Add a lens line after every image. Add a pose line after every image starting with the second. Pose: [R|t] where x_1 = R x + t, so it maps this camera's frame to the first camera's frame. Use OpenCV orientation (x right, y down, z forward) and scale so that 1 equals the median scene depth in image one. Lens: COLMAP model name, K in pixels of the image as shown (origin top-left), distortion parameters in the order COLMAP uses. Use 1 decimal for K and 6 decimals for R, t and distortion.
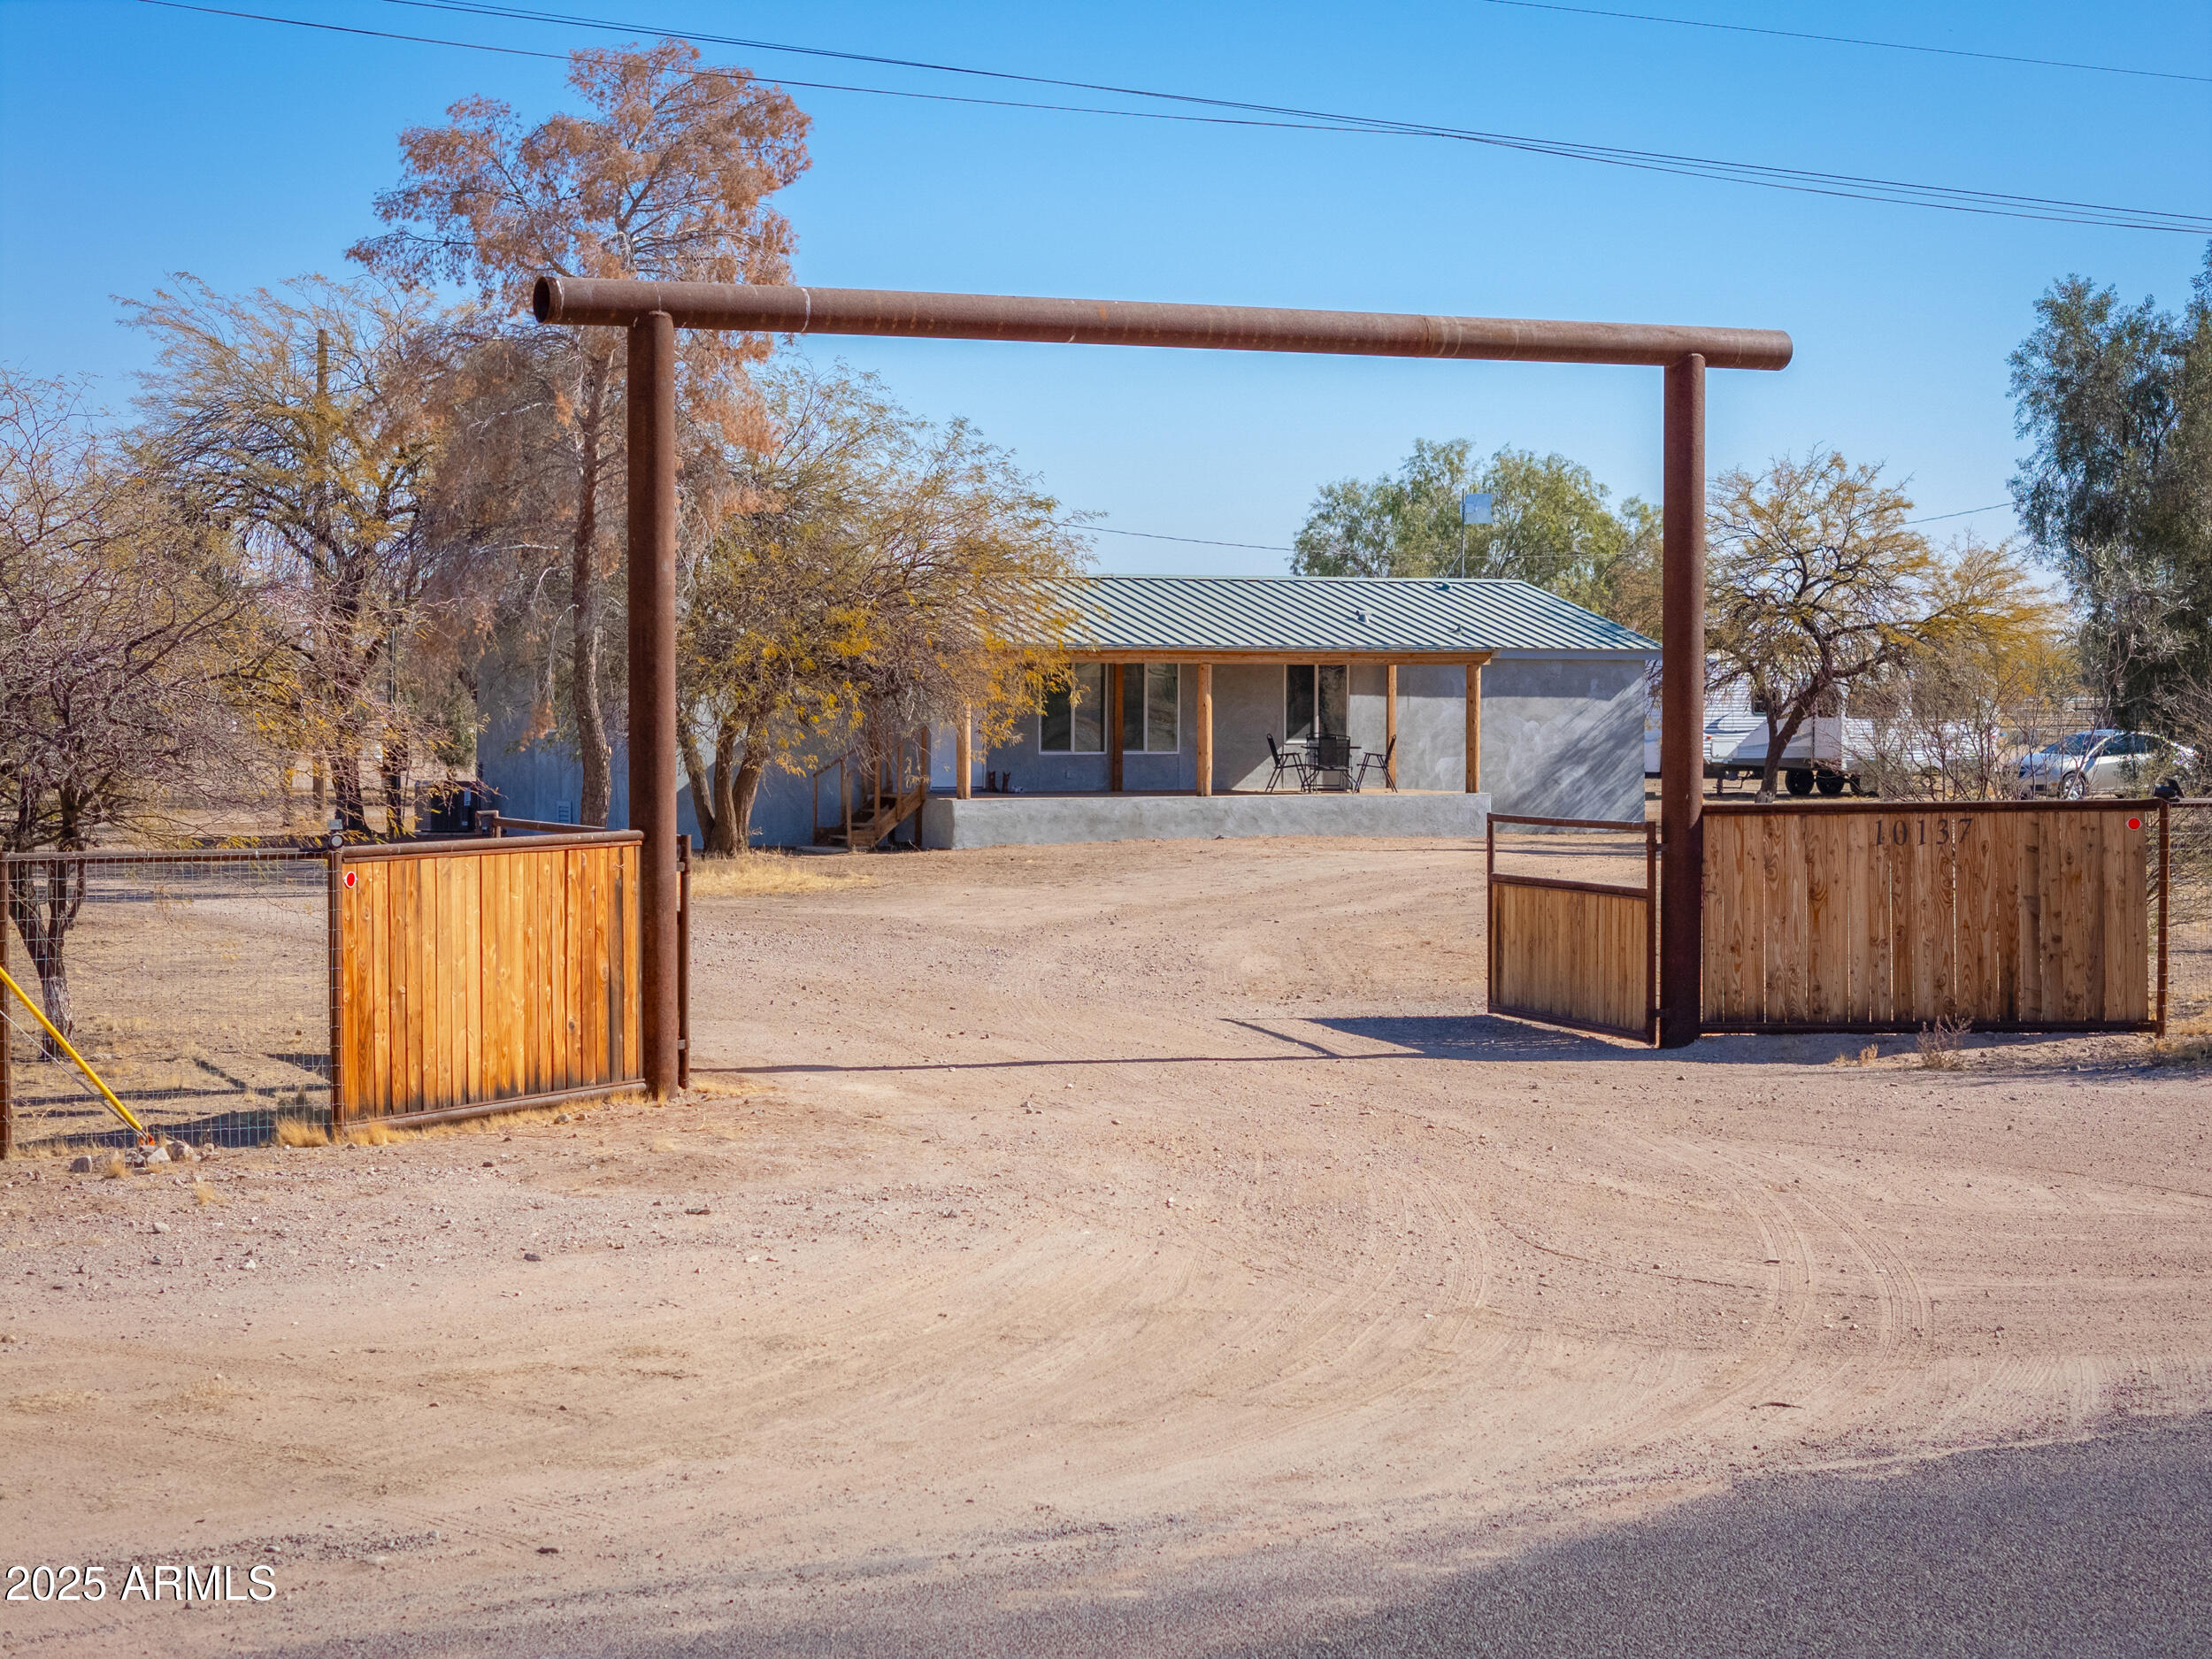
lens RADIAL K [[4953.6, 0, 1106.0], [0, 4953.6, 829.5], [0, 0, 1]] dist [-0.354468, 2.192032]
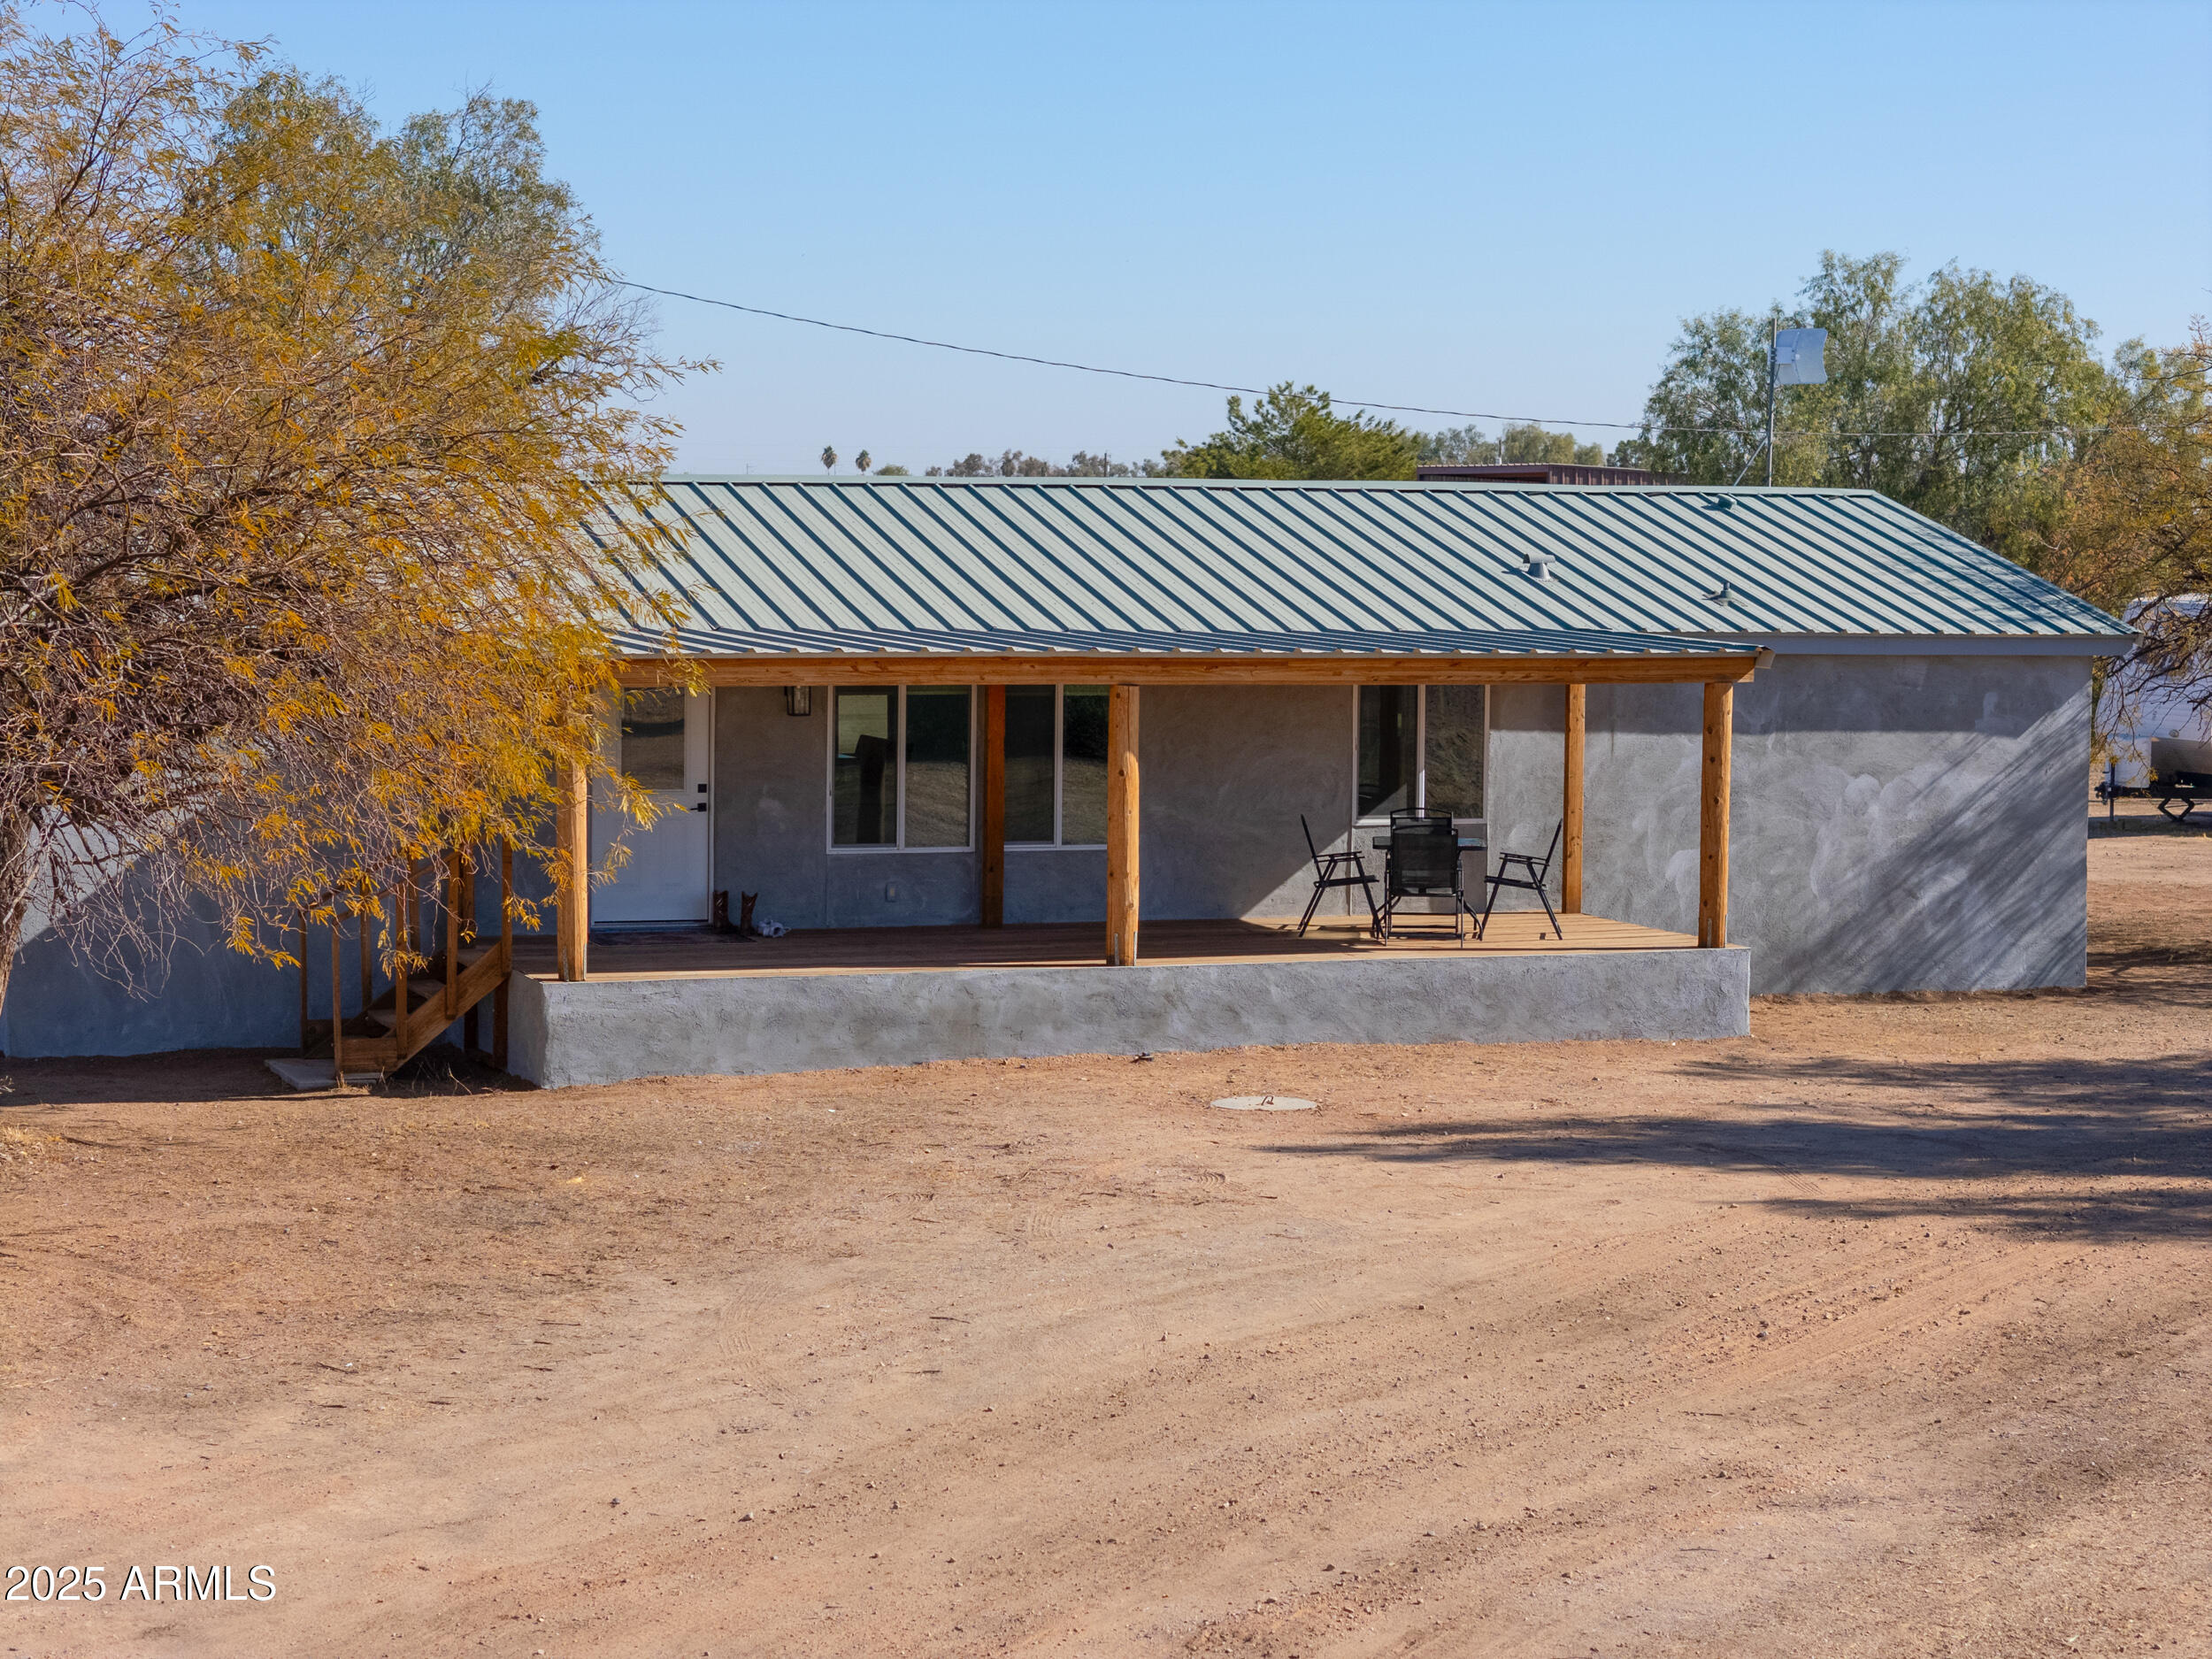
lens RADIAL K [[4953.6, 0, 1106.0], [0, 4953.6, 829.5], [0, 0, 1]] dist [-0.354468, 2.192032]
pose [[0.993614, 0.017240, -0.111508, 0.065031], [-0.013451, 0.999309, 0.034640, -0.033041], [0.112028, -0.032918, 0.993160, 0.483243]]
